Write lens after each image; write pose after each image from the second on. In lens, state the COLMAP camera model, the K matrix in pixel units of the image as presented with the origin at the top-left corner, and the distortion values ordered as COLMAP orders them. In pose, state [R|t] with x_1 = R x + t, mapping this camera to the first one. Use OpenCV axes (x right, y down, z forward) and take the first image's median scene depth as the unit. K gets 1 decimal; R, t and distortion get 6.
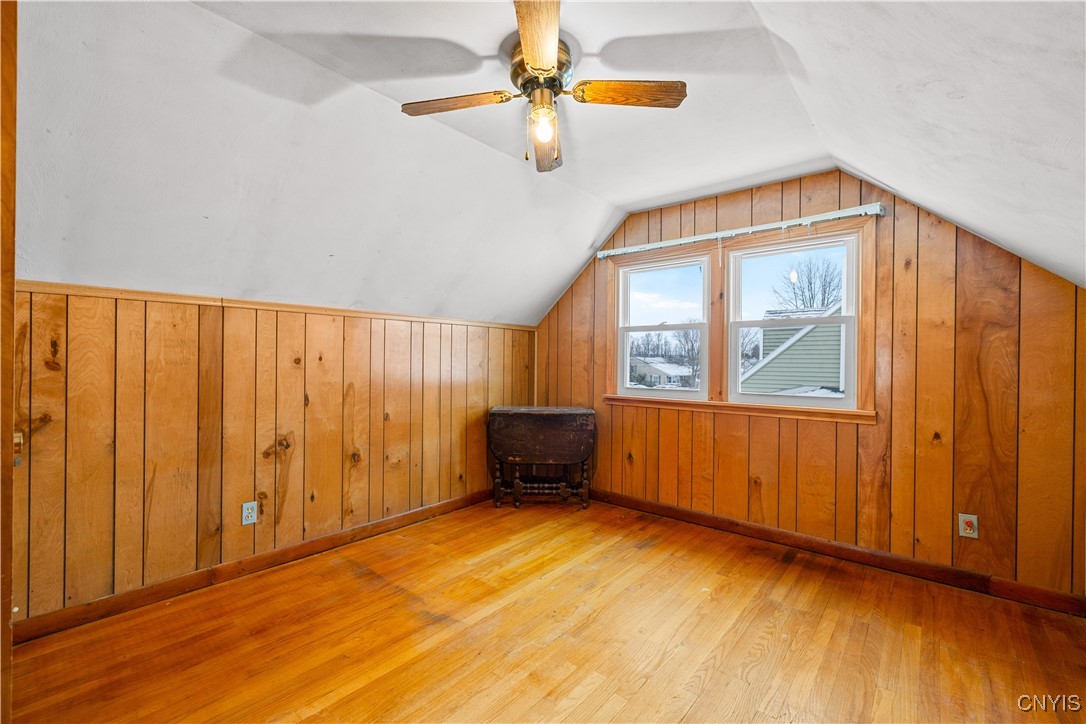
lens RADIAL K [[463.0, 0, 537.9], [0, 463.0, 364.7], [0, 0, 1]] dist [-0.000618, -0.000244]
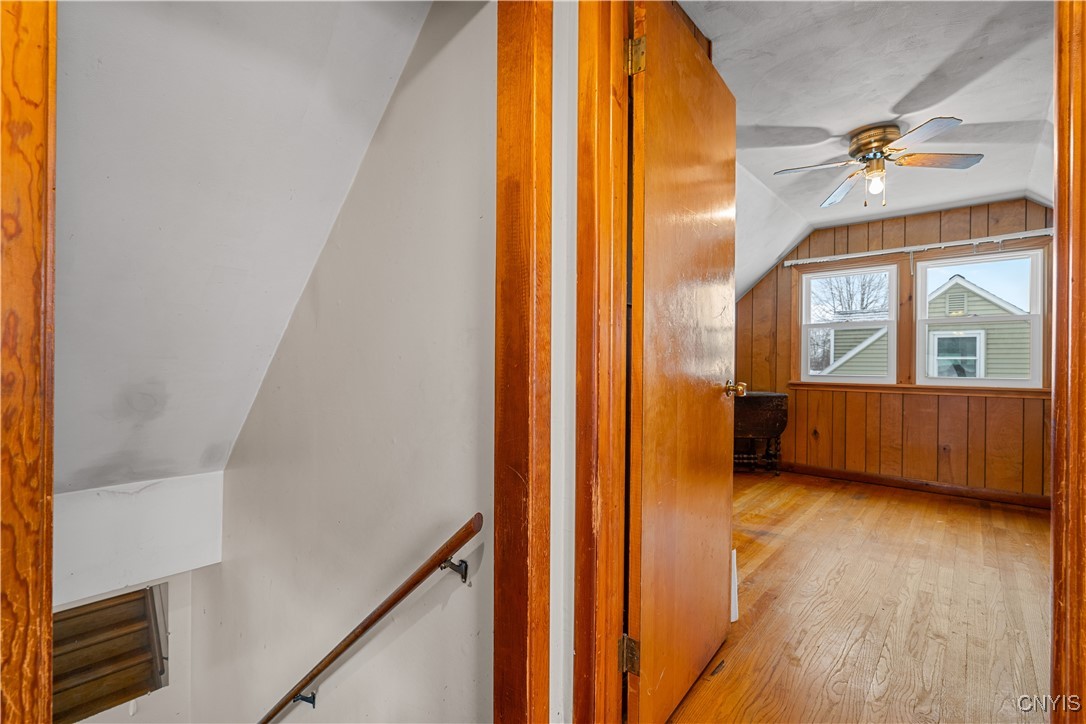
lens RADIAL K [[479.0, 0, 542.5], [0, 479.0, 364.8], [0, 0, 1]] dist [0.000086, 0.000025]
pose [[0.999668, 0.002559, -0.025631, -0.592065], [-0.002704, 0.999981, -0.005619, 0.040837], [0.025616, 0.005686, 0.999656, -0.317671]]
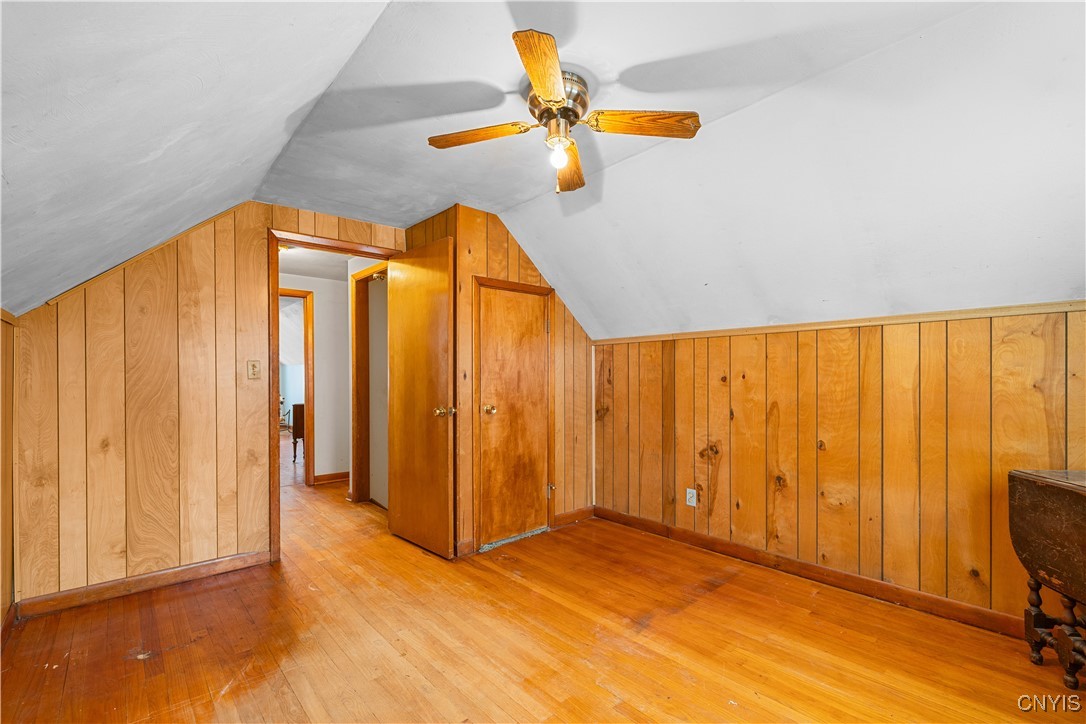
lens RADIAL K [[474.7, 0, 539.7], [0, 474.7, 378.6], [0, 0, 1]] dist [0.000164, 0.000005]
pose [[-0.134731, 0.000304, -0.990882, 0.638407], [-0.002817, 0.999996, 0.000689, -0.007820], [0.990878, 0.002884, -0.134729, 0.653869]]
